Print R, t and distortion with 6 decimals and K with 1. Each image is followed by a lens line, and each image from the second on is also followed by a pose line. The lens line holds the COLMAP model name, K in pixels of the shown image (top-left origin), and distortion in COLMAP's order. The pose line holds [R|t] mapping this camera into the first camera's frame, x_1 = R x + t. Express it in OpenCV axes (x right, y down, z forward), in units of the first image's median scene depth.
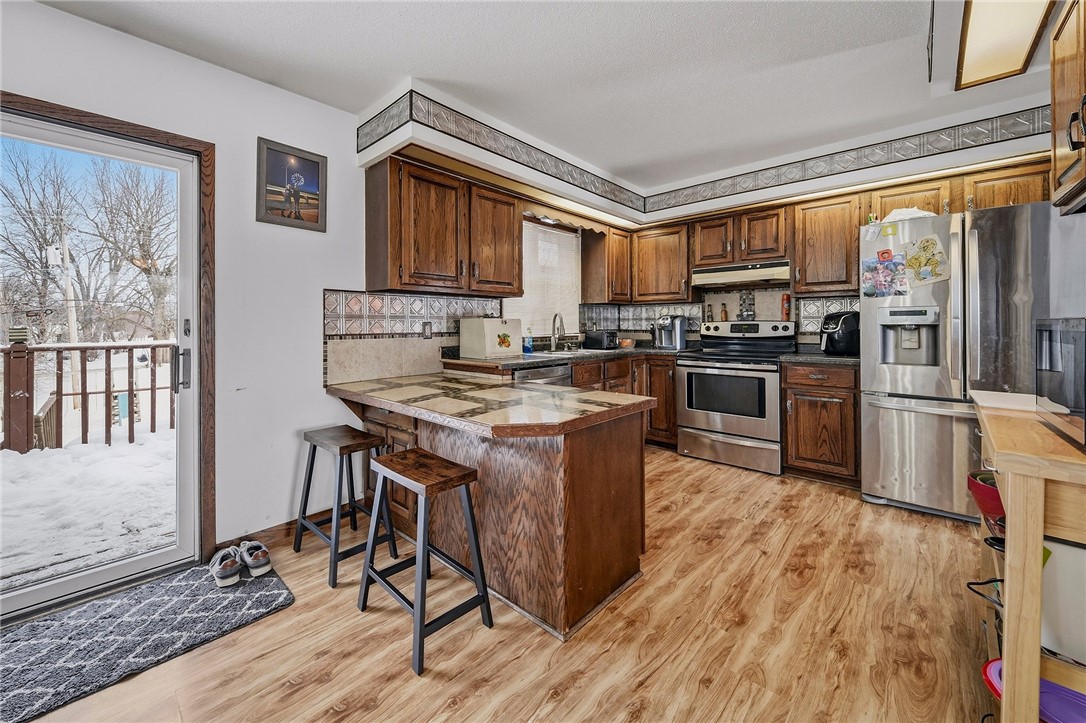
lens RADIAL K [[414.7, 0, 480.5], [0, 414.7, 327.3], [0, 0, 1]] dist [-0.021314, -0.000306]
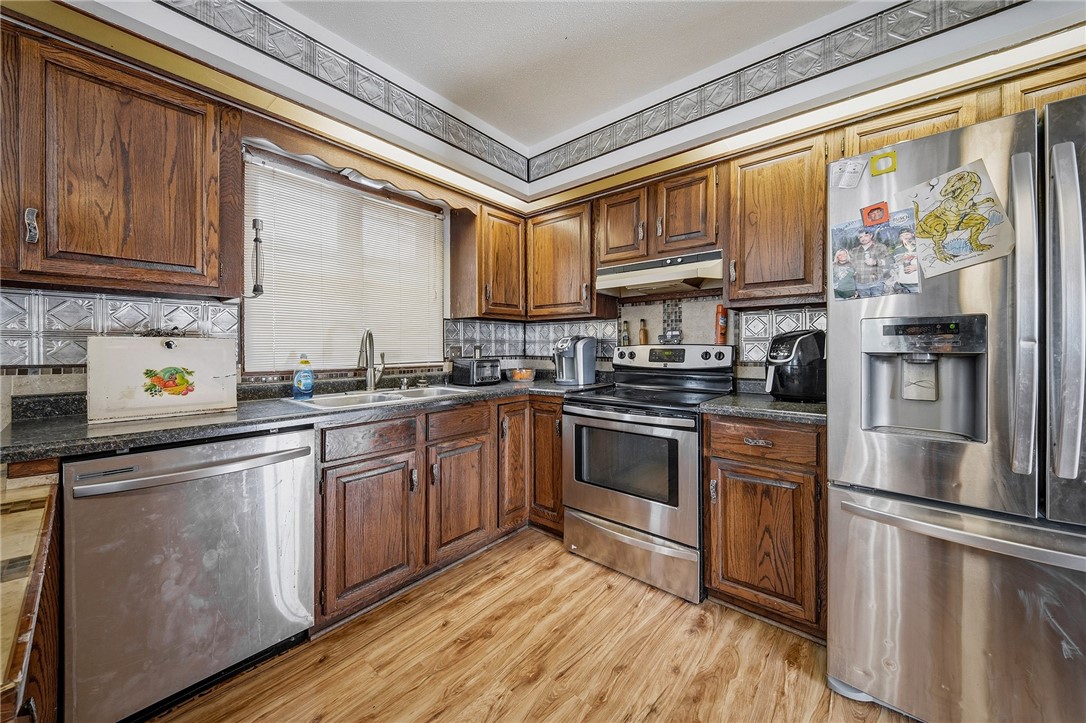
lens RADIAL K [[382.5, 0, 545.6], [0, 382.5, 352.7], [0, 0, 1]] dist [-0.014195, -0.000542]
pose [[0.991093, 0.002135, 0.133156, 0.394706], [-0.003058, 0.999973, 0.006721, -0.006168], [-0.133138, -0.007068, 0.991072, 0.438381]]
